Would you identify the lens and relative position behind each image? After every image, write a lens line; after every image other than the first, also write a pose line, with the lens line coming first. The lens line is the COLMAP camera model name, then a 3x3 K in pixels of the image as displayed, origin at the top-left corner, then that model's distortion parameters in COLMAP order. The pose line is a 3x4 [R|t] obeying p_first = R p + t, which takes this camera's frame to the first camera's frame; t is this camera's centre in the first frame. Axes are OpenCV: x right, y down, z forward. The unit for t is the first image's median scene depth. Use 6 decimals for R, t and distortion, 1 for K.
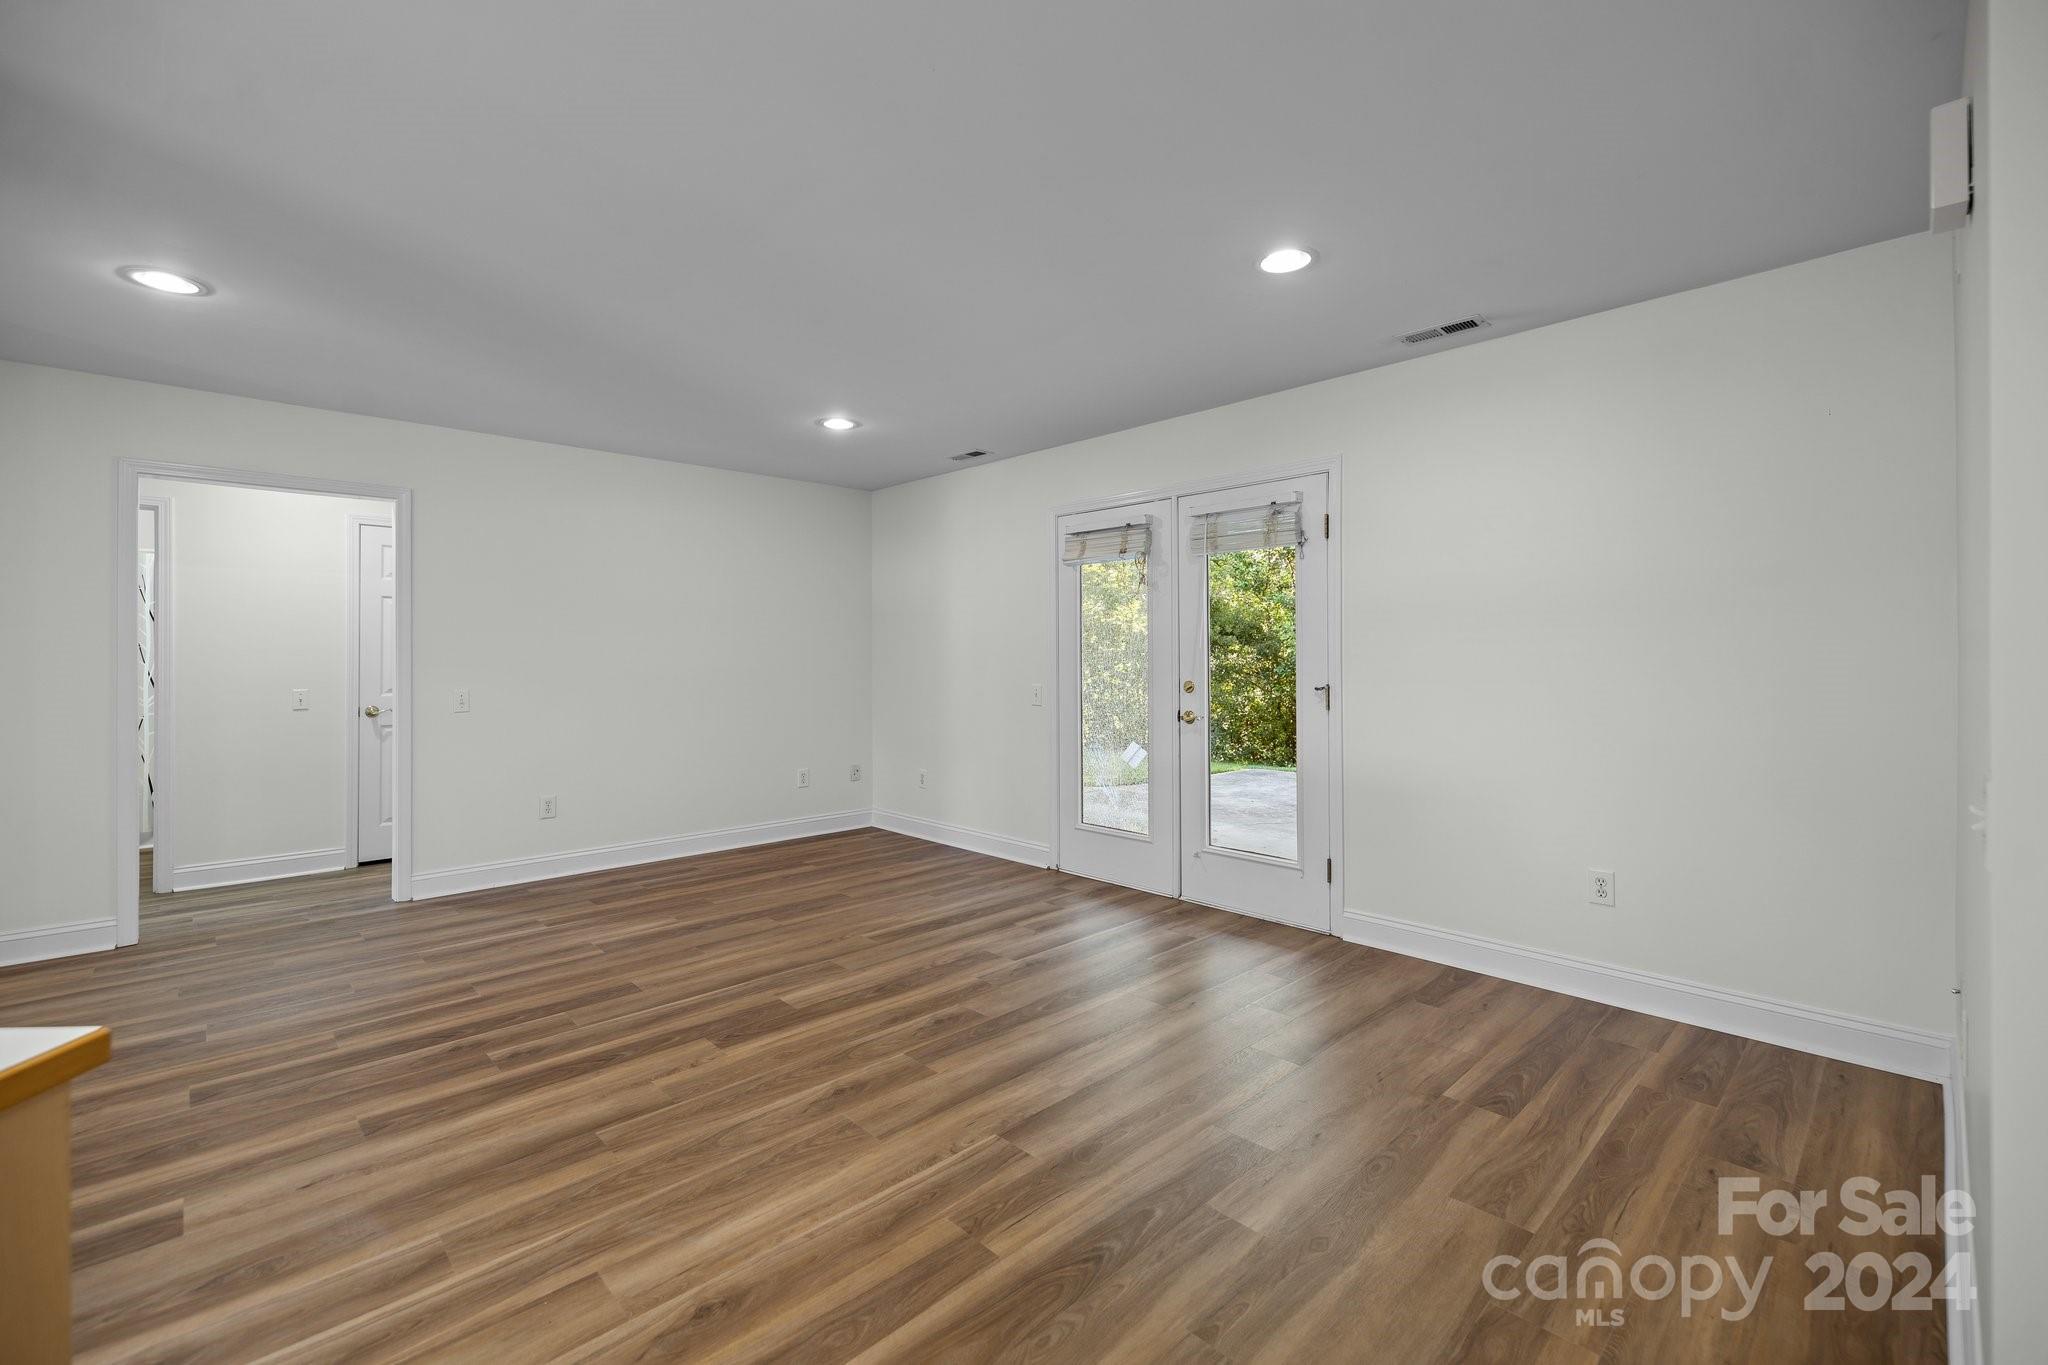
lens RADIAL K [[867.0, 0, 1022.0], [0, 867.0, 656.9], [0, 0, 1]] dist [-0.000126, -0.000446]
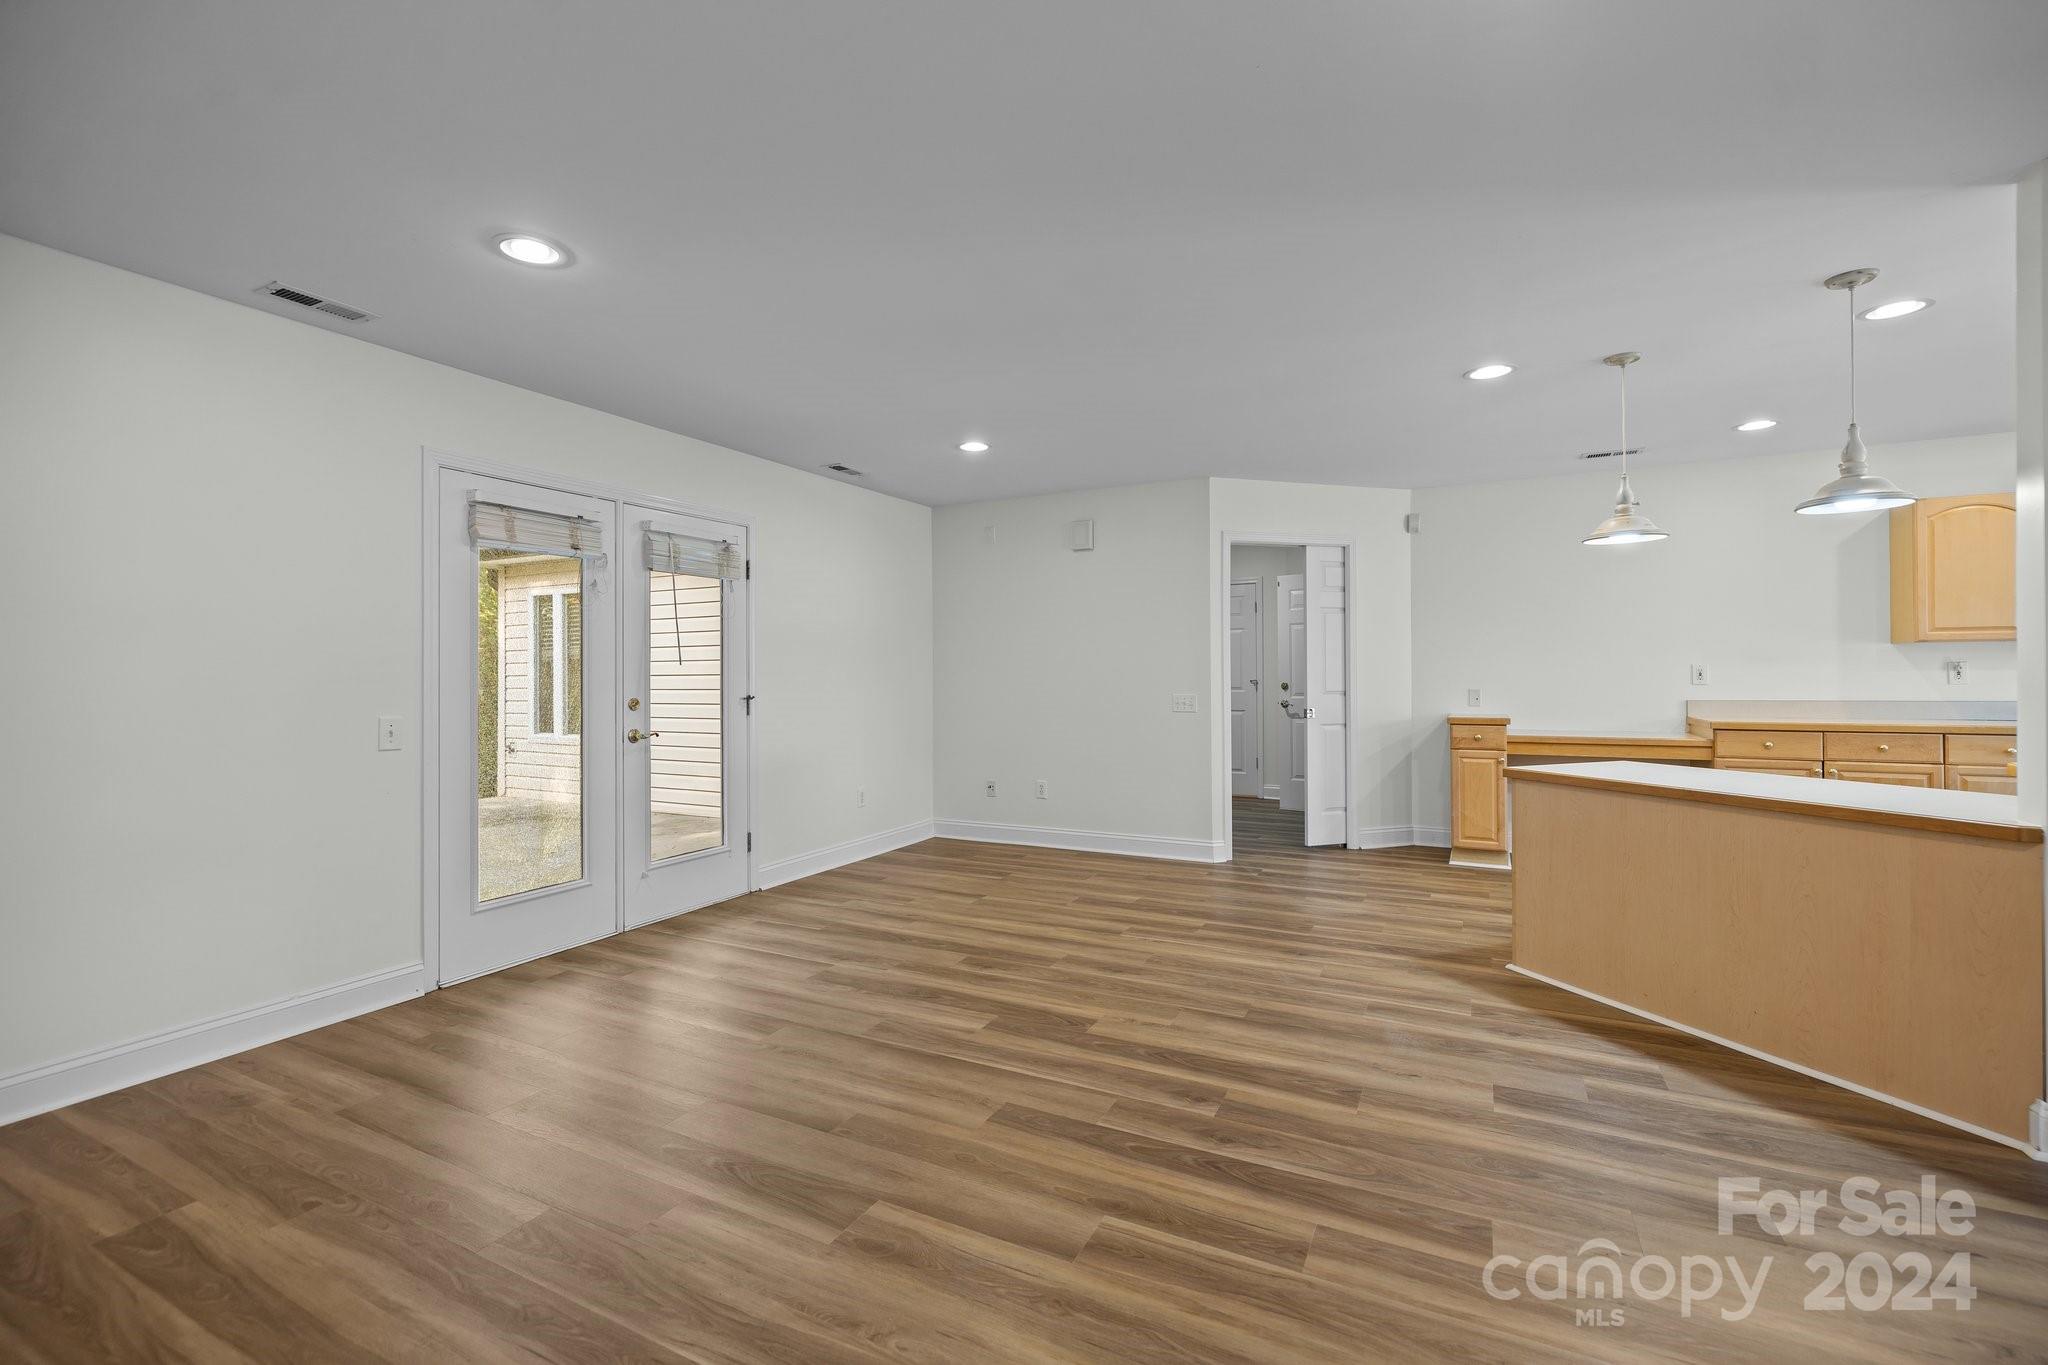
lens RADIAL K [[879.6, 0, 1018.9], [0, 879.6, 676.2], [0, 0, 1]] dist [-0.000985, -0.000317]
pose [[-0.317581, 0.002917, 0.948227, -1.281291], [0.007315, 0.999973, -0.000626, 0.010833], [-0.948203, 0.006737, -0.317594, 1.342245]]
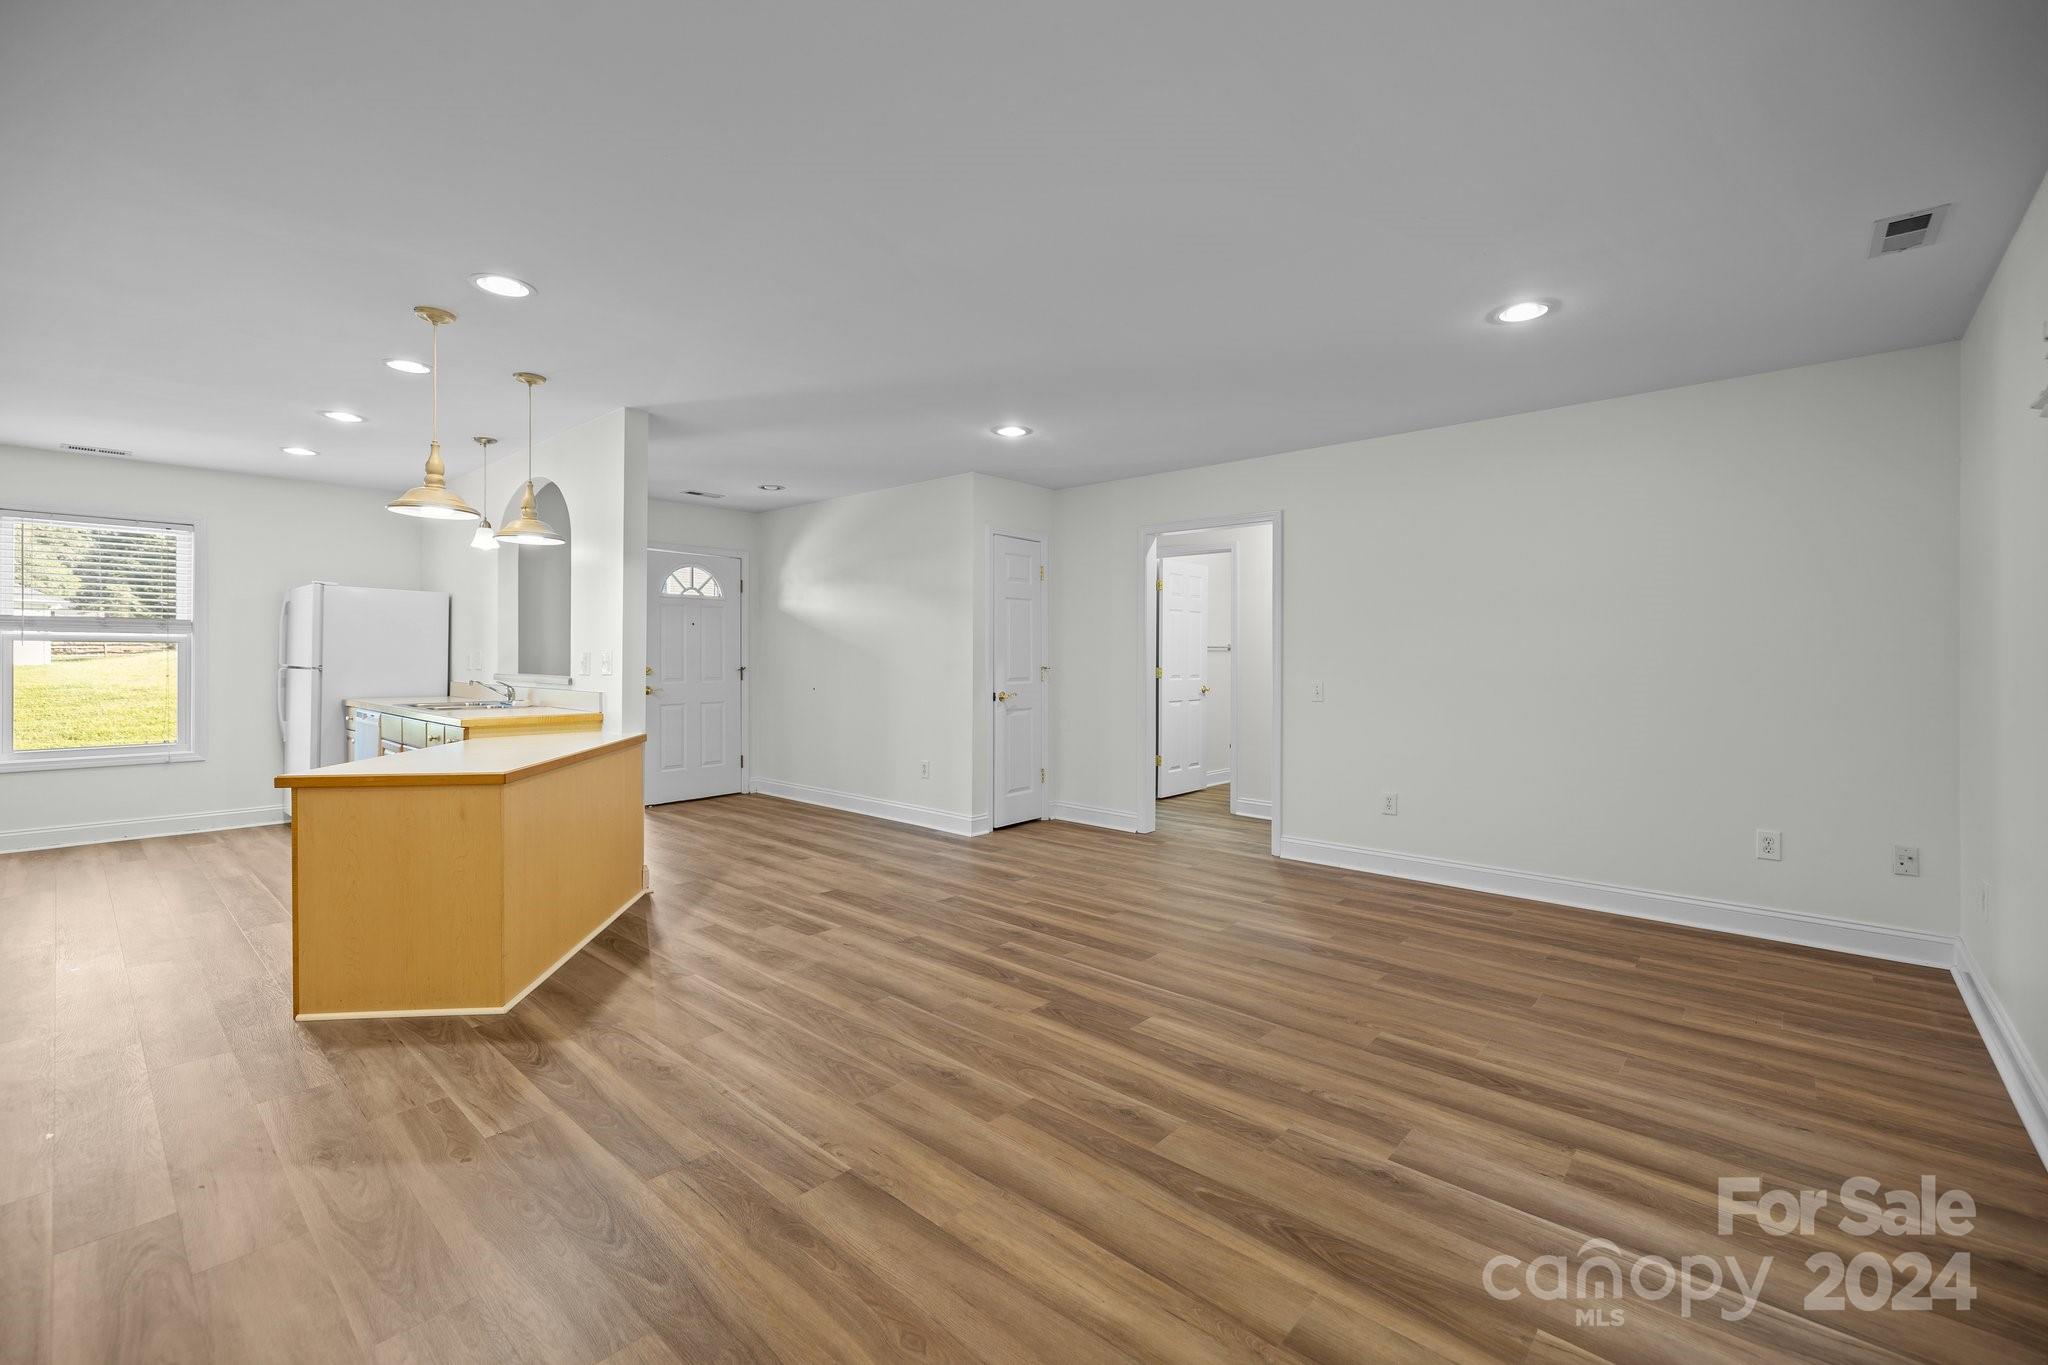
lens RADIAL K [[867.0, 0, 1022.0], [0, 867.0, 656.9], [0, 0, 1]] dist [-0.000126, -0.000446]
pose [[0.072682, 0.005904, -0.997338, 0.677963], [-0.002322, 0.999981, 0.005751, 0.001937], [0.997352, 0.001898, 0.072694, 0.842133]]
